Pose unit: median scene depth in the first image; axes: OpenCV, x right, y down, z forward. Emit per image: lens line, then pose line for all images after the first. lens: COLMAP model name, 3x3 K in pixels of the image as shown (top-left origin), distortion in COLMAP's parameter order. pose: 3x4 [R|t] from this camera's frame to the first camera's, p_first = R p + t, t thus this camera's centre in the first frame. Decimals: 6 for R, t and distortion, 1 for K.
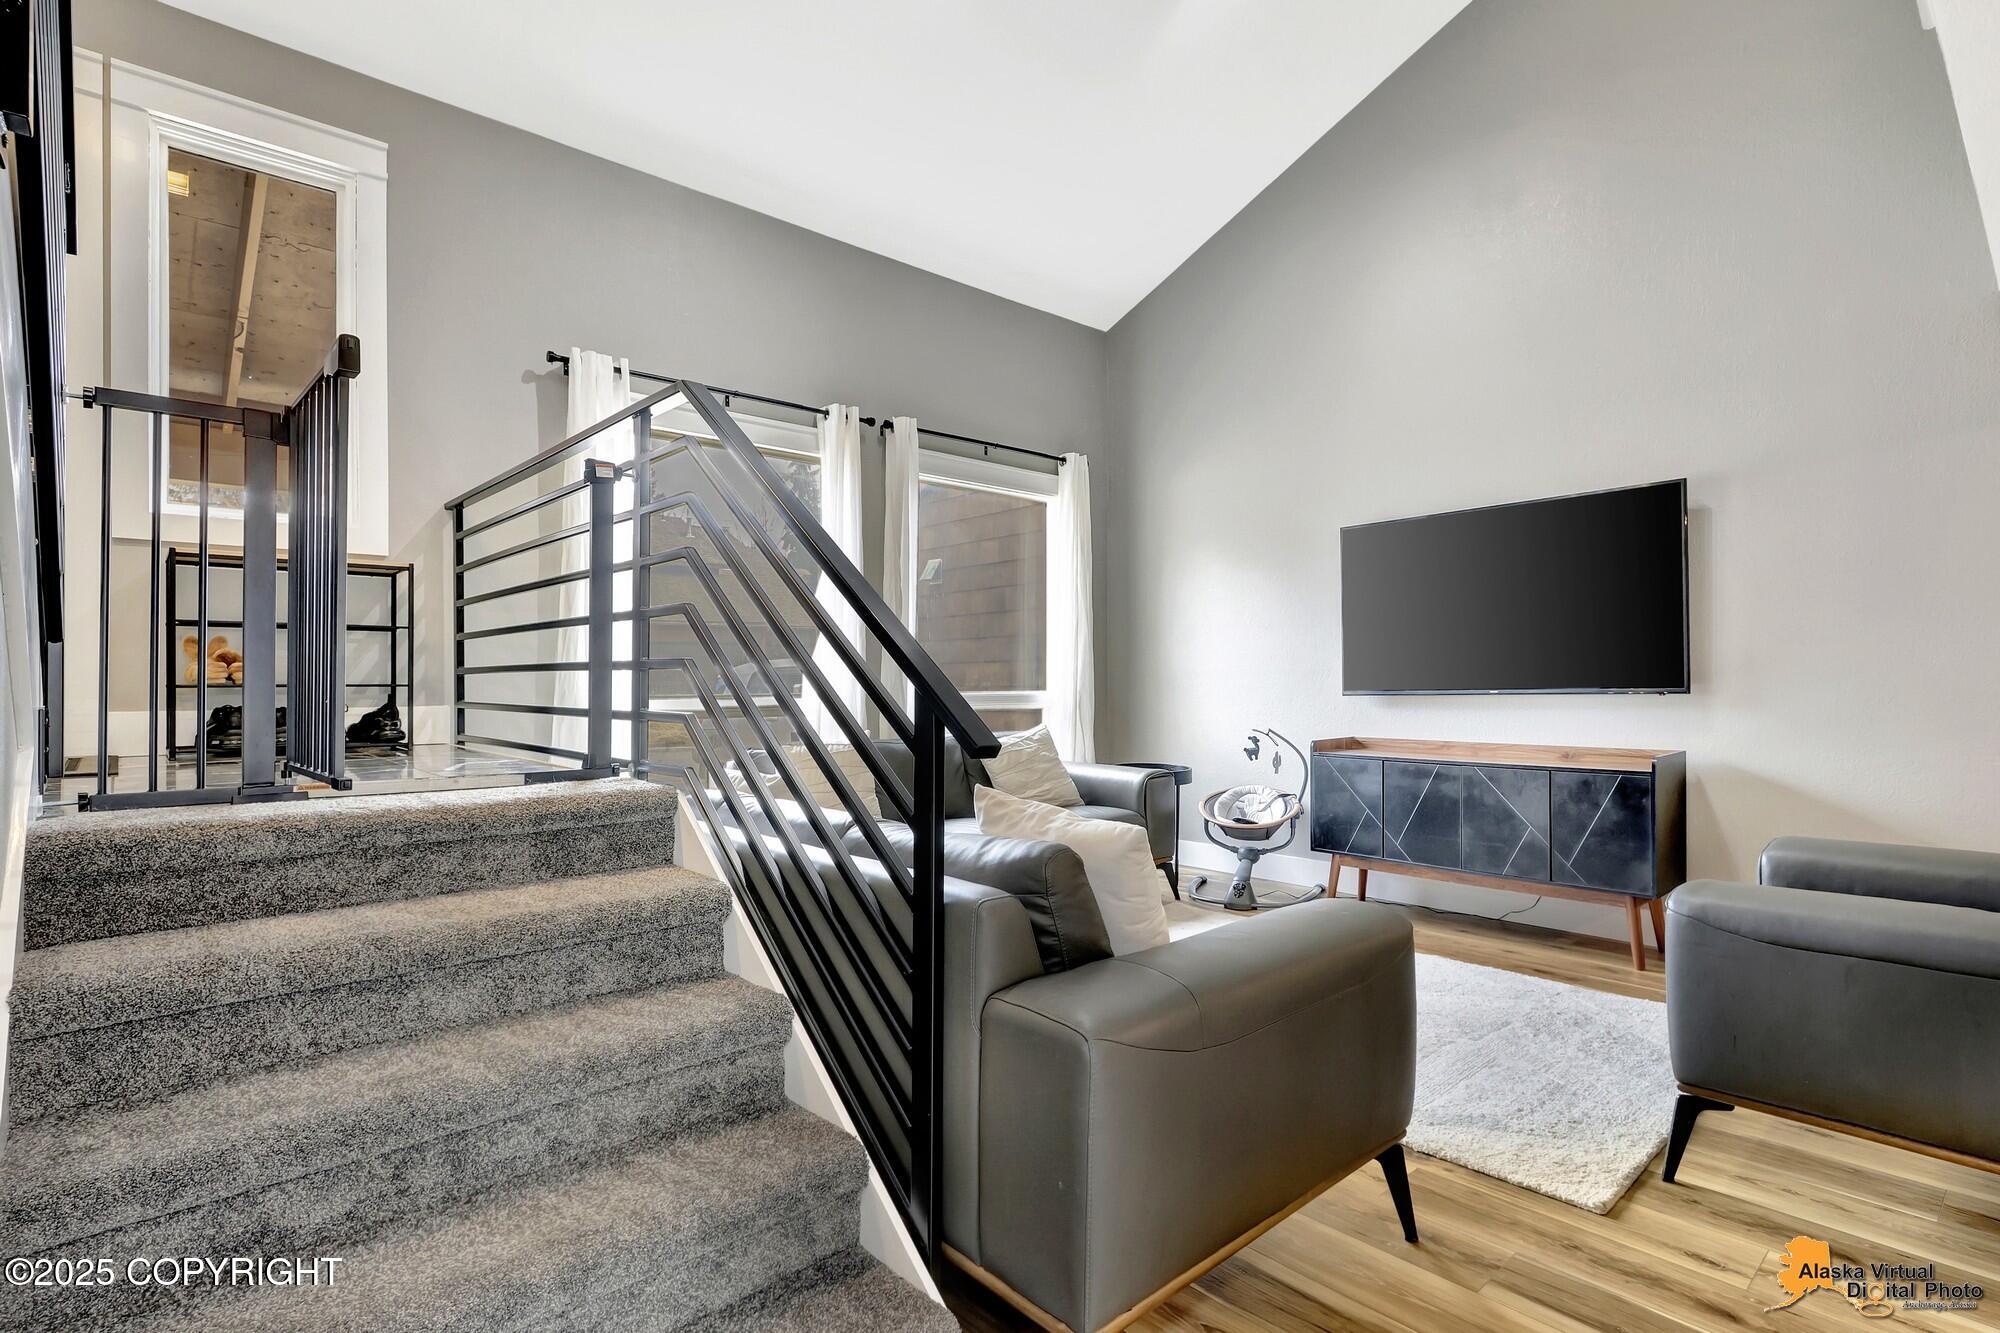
lens RADIAL K [[971.9, 0, 1029.1], [0, 971.9, 662.2], [0, 0, 1]] dist [0.000627, -0.000973]
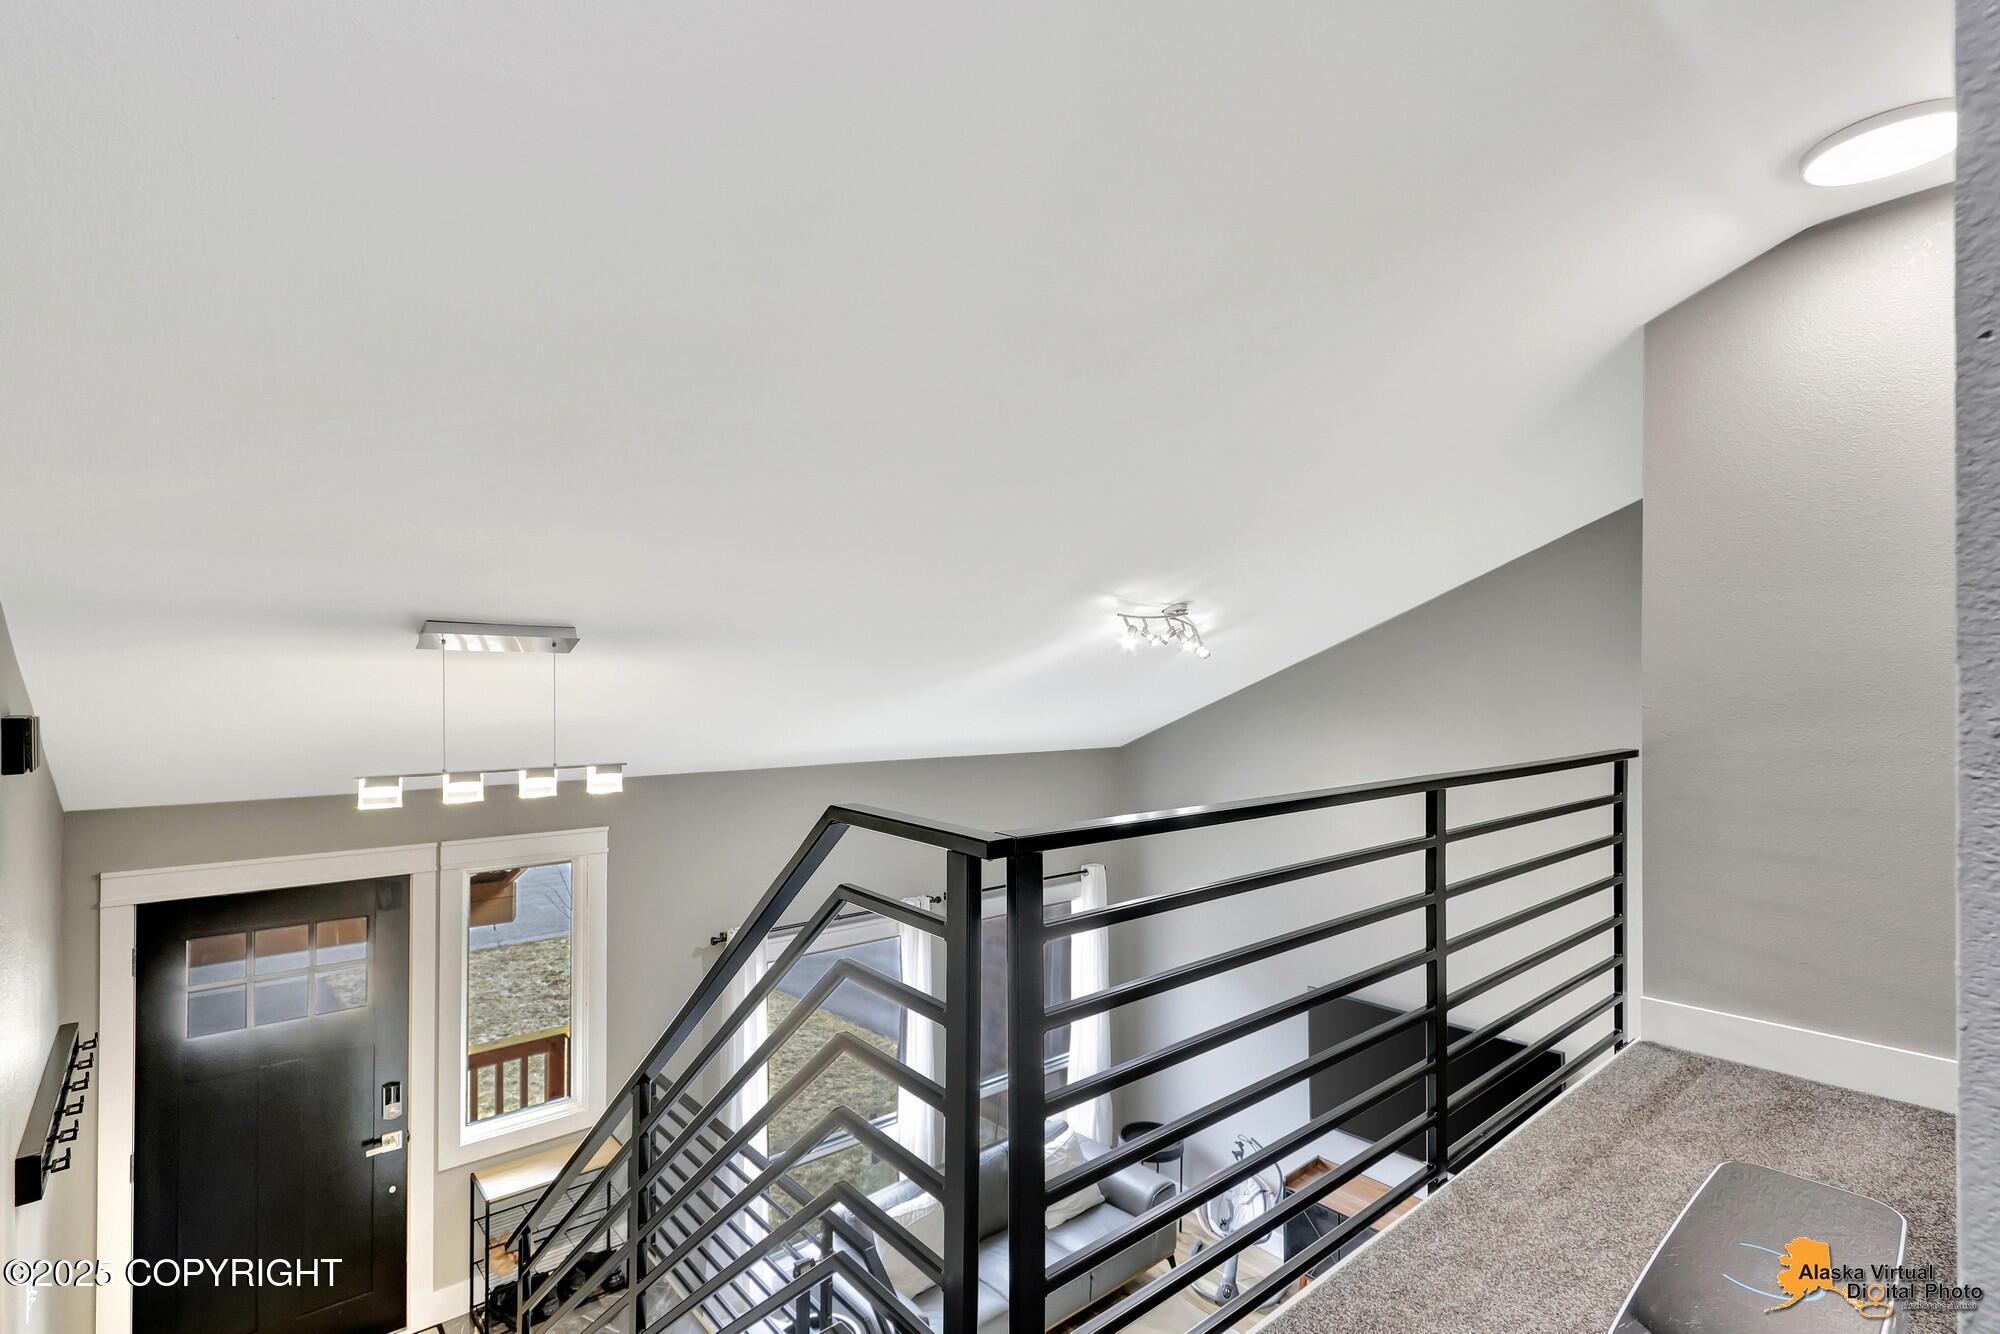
lens RADIAL K [[943.6, 0, 992.3], [0, 943.6, 691.2], [0, 0, 1]] dist [0.018953, -0.009499]
pose [[0.999201, -0.001352, -0.039941, -0.039837], [0.001978, 0.999876, 0.015654, -0.530358], [0.039915, -0.015721, 0.999079, -0.234097]]
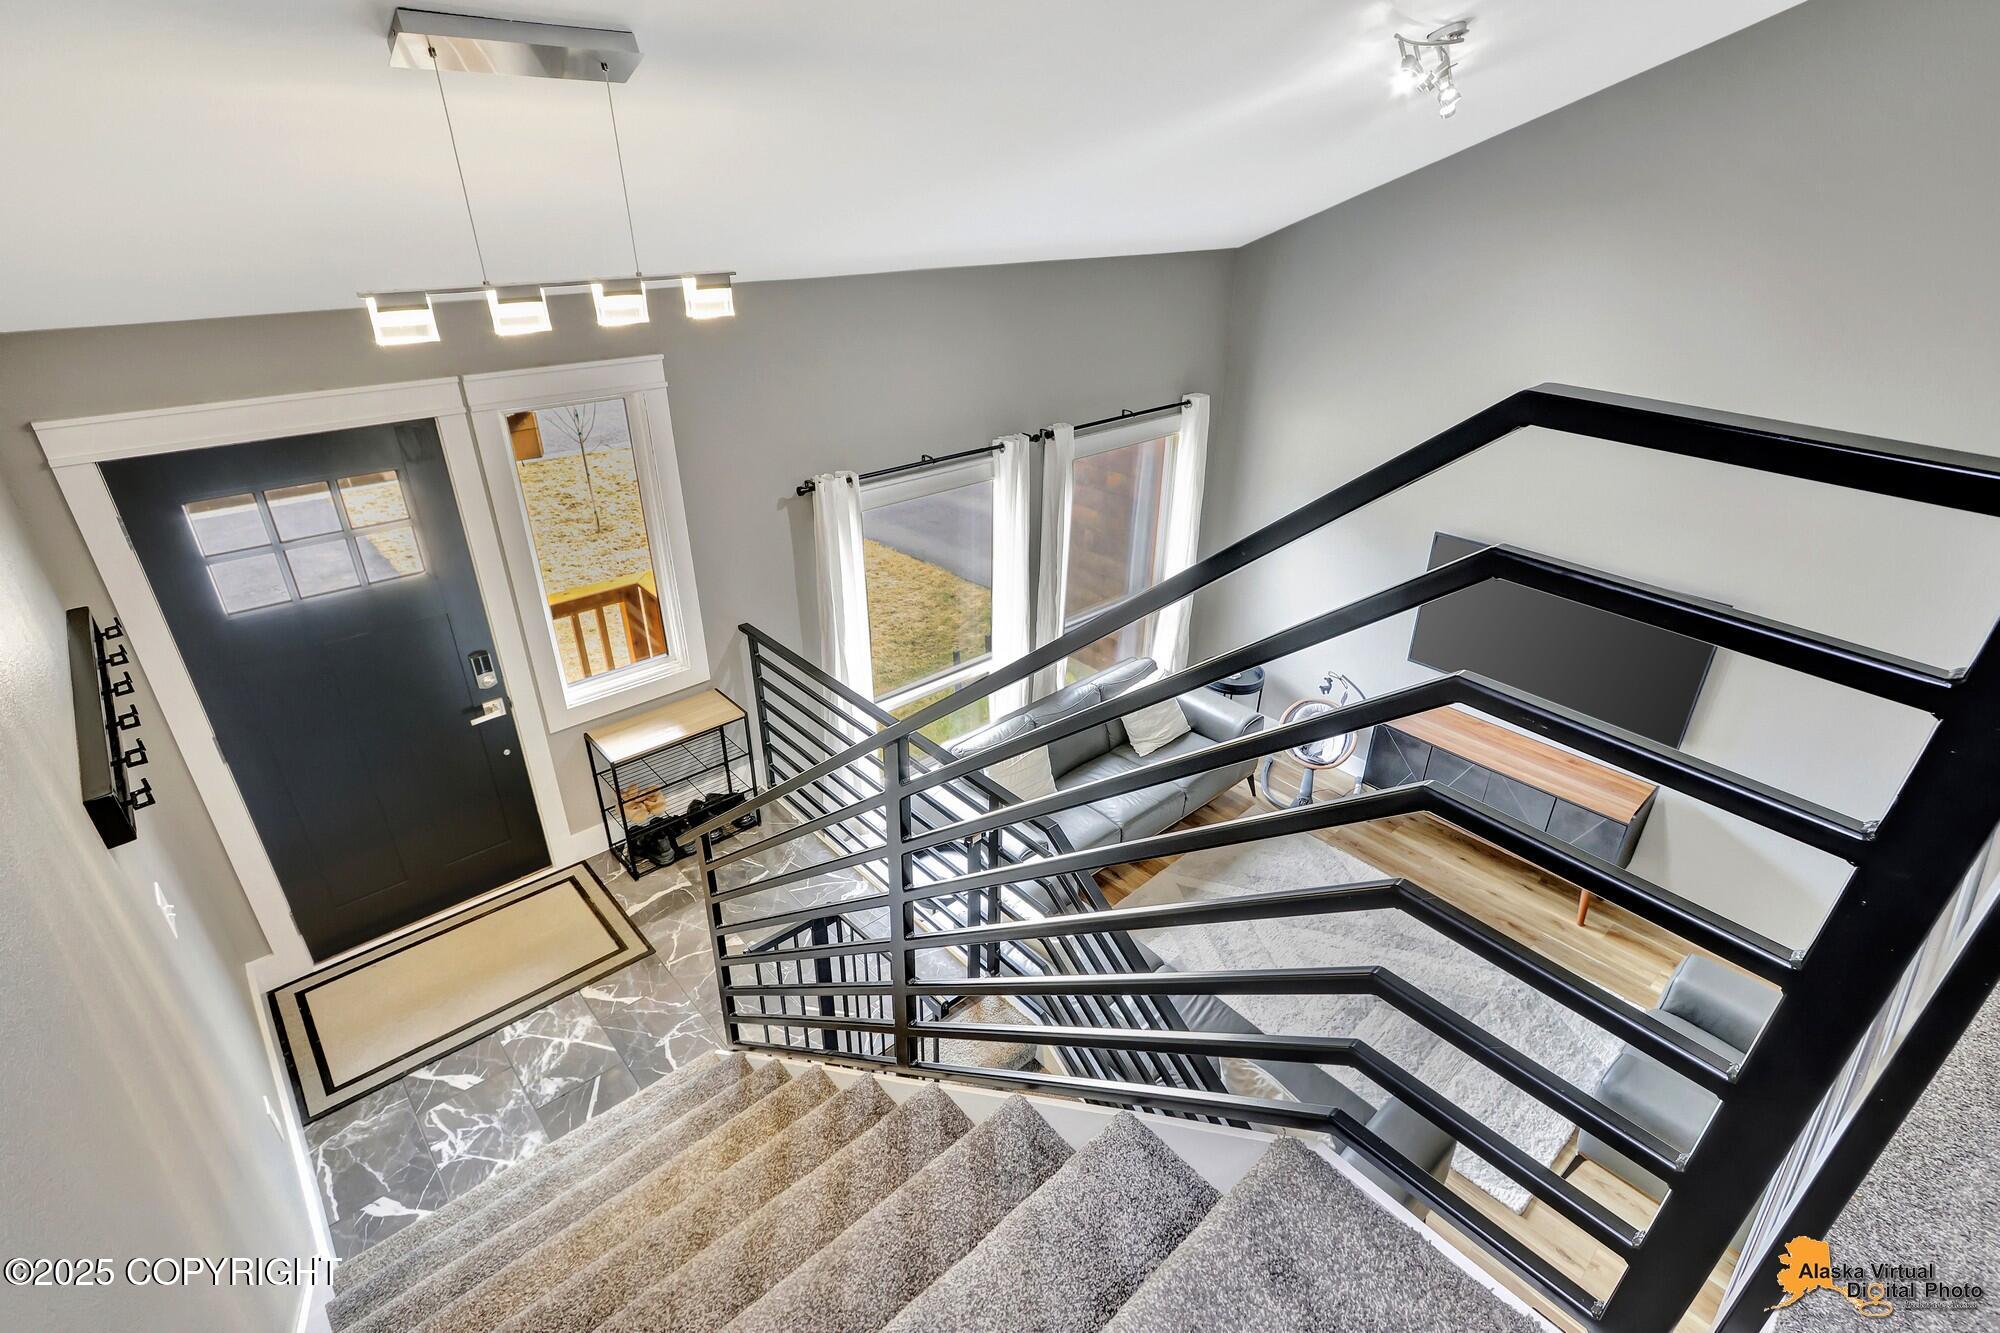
lens RADIAL K [[938.0, 0, 1005.3], [0, 938.0, 667.4], [0, 0, 1]] dist [0.016904, -0.010689]
pose [[0.999917, 0.011848, -0.005067, -0.185558], [-0.007976, 0.877911, 0.478757, -0.521450], [0.010121, -0.478677, 0.877933, -0.073904]]
